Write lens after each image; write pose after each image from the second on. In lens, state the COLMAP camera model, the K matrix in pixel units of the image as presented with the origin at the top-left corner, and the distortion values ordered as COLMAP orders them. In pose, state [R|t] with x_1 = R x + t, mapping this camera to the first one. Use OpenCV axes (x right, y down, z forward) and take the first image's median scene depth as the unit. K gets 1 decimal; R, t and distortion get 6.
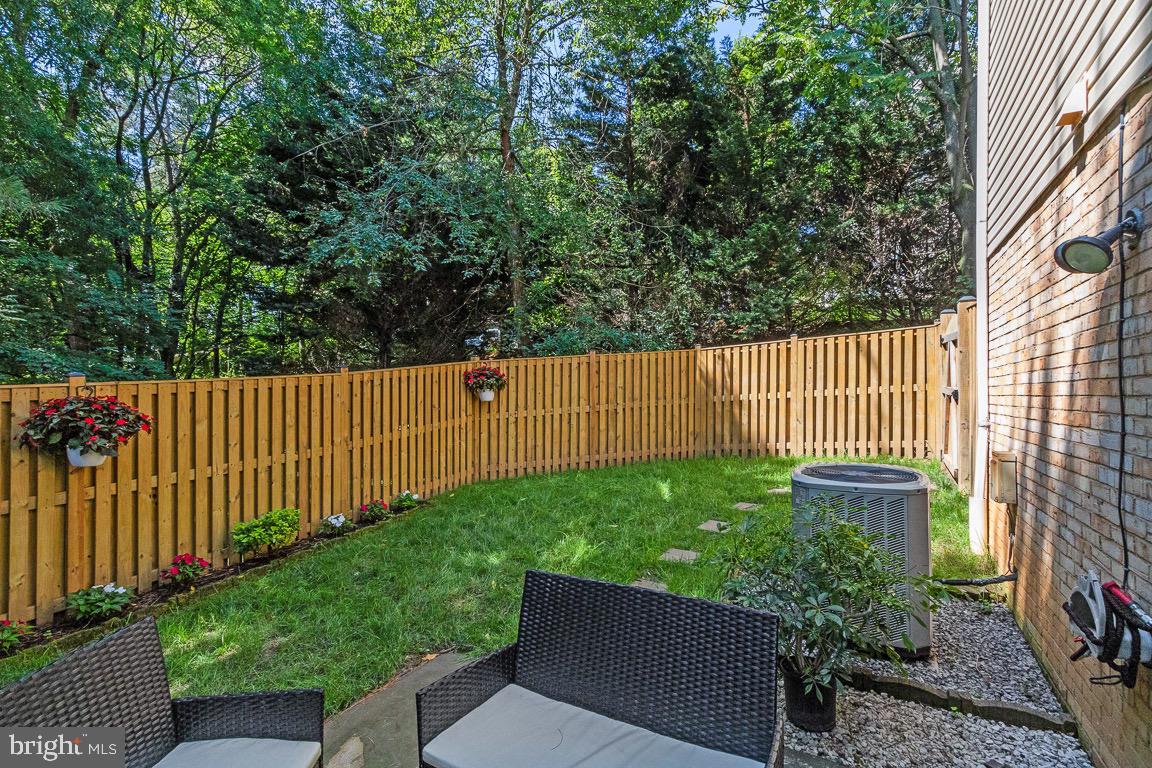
lens RADIAL K [[530.4, 0, 575.1], [0, 530.4, 390.7], [0, 0, 1]] dist [0.000988, -0.000169]
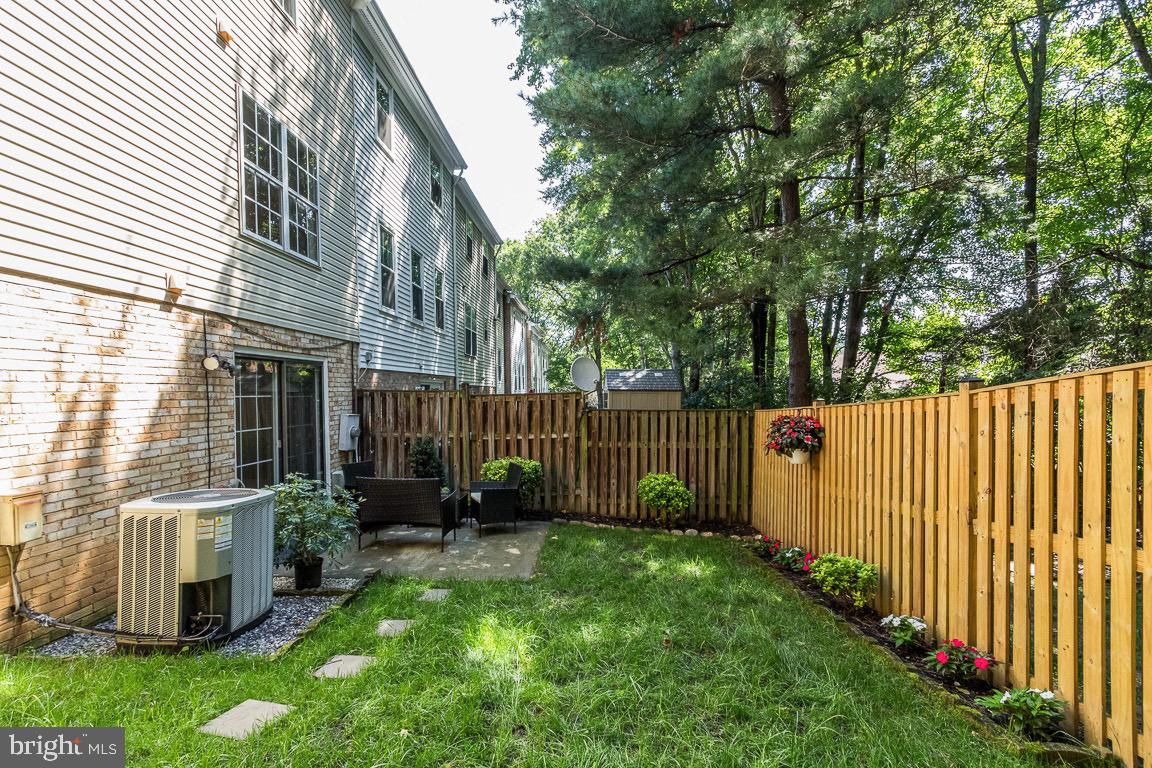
lens RADIAL K [[527.7, 0, 569.8], [0, 527.7, 400.3], [0, 0, 1]] dist [0.003158, -0.001002]
pose [[-0.894717, 0.012715, -0.446453, 0.137542], [0.009130, 0.999906, 0.010181, -0.024863], [0.446541, 0.005033, -0.894749, 1.015673]]
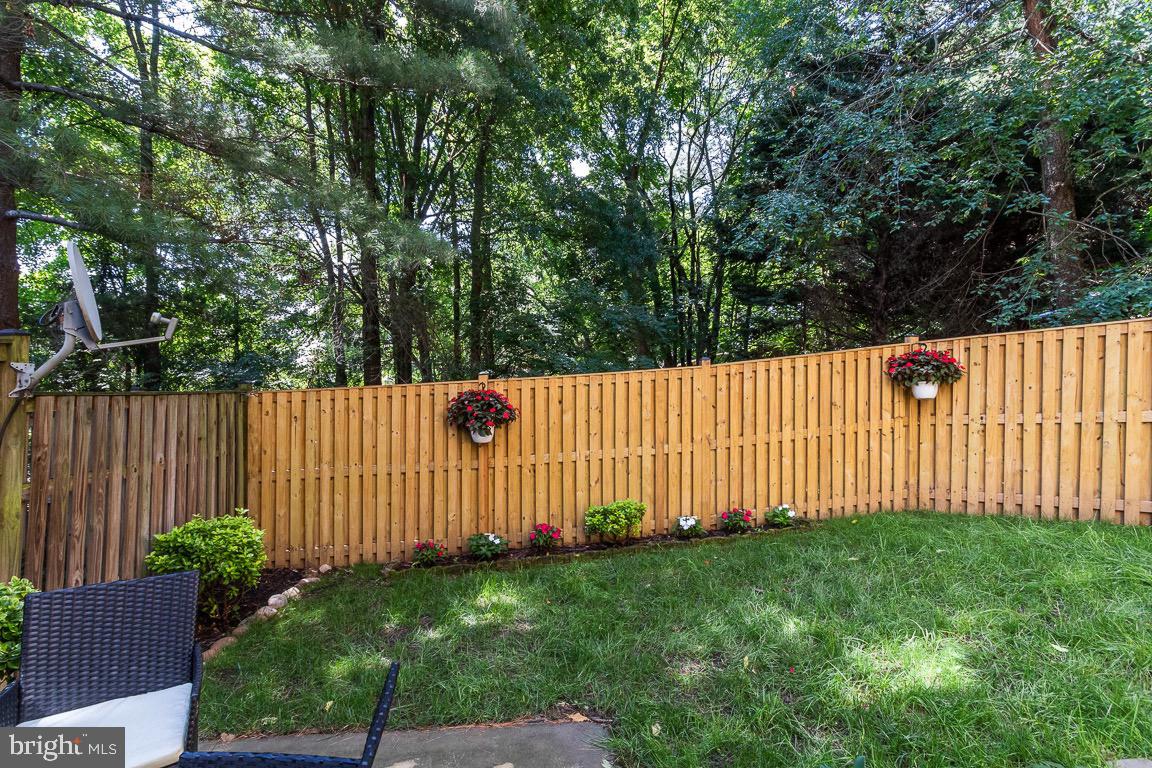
lens RADIAL K [[530.4, 0, 575.1], [0, 530.4, 390.7], [0, 0, 1]] dist [0.000988, -0.000169]
pose [[0.566588, 0.009265, -0.823949, 0.151776], [0.003474, 0.999901, 0.013632, -0.001879], [0.823994, -0.010586, 0.566500, 0.218775]]
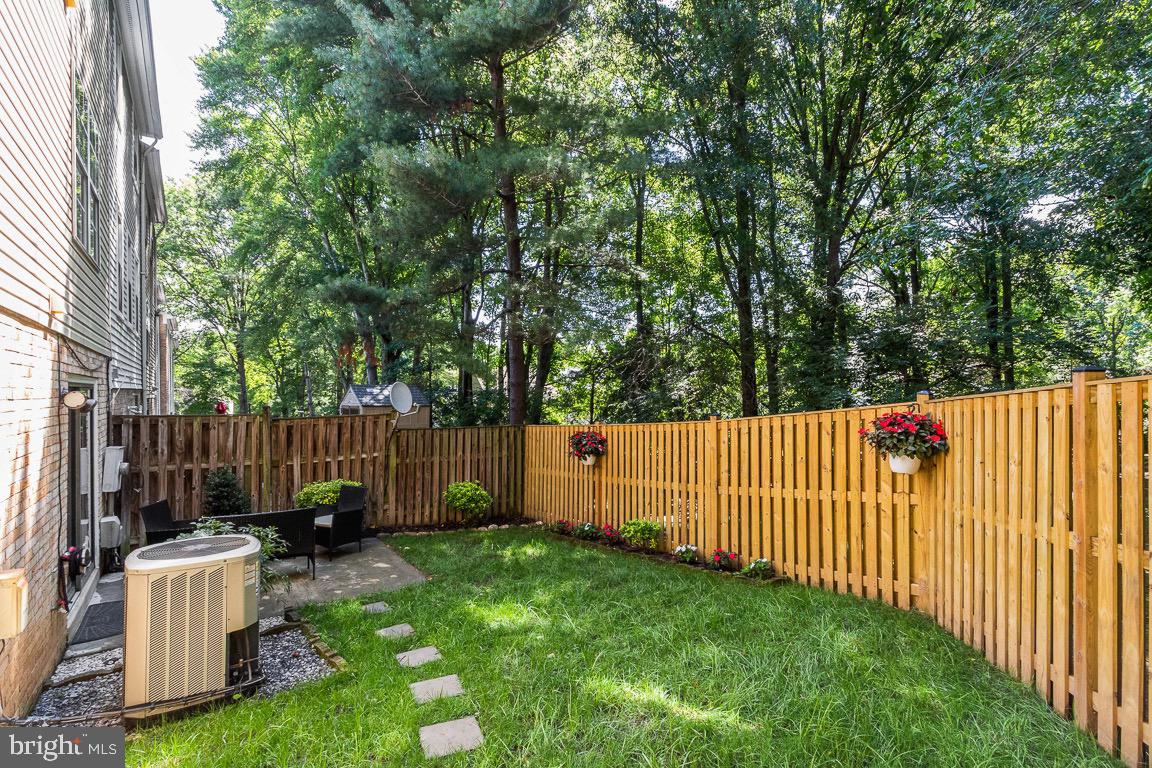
lens RADIAL K [[530.4, 0, 575.1], [0, 530.4, 390.7], [0, 0, 1]] dist [0.000988, -0.000169]
pose [[-0.421561, -0.003640, -0.906793, 0.506589], [0.007369, 0.999945, -0.007440, -0.067213], [0.906770, -0.009819, -0.421511, 0.929633]]
